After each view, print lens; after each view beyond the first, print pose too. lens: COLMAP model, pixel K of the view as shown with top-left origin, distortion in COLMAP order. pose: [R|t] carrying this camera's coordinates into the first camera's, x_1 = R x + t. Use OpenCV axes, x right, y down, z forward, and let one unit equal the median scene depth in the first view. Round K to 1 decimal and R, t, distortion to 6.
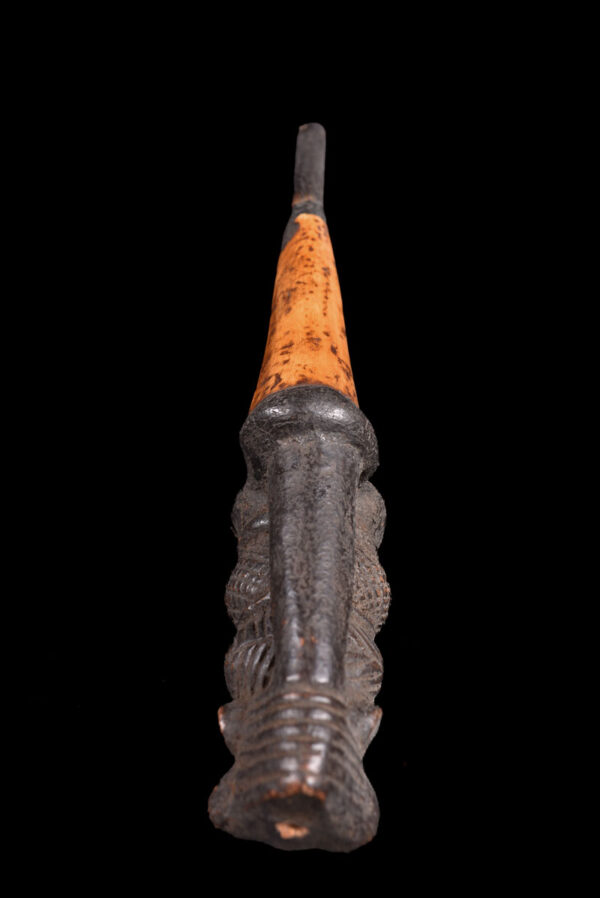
lens RADIAL K [[781.9, 0, 300.0], [0, 781.9, 449.0], [0, 0, 1]] dist [-0.112386, -0.000186]
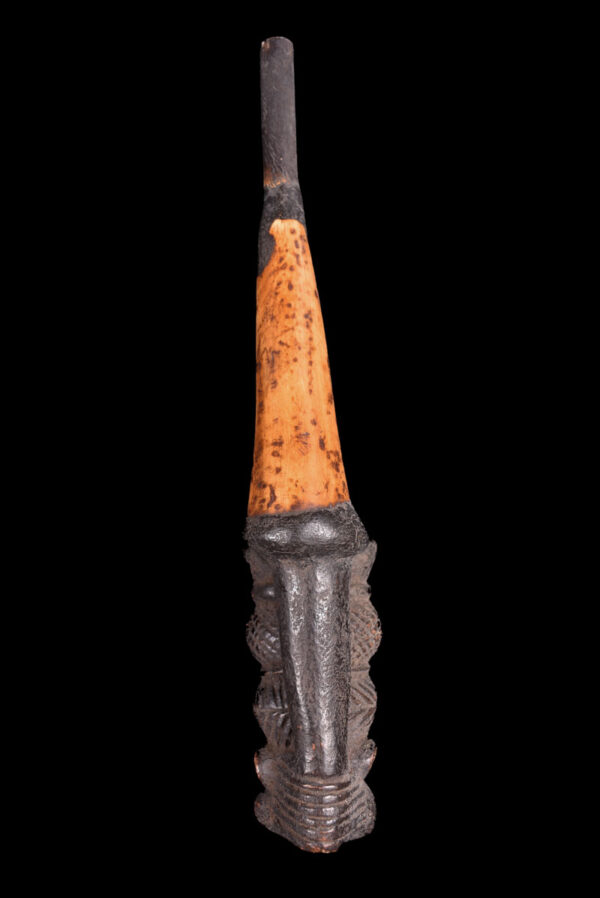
lens RADIAL K [[781.9, 0, 300.0], [0, 781.9, 449.0], [0, 0, 1]] dist [-0.112386, -0.000186]
pose [[0.996854, -0.077130, -0.018236, 0.030760], [0.076084, 0.866822, 0.492779, -0.609182], [-0.022201, -0.492616, 0.869963, 0.080613]]
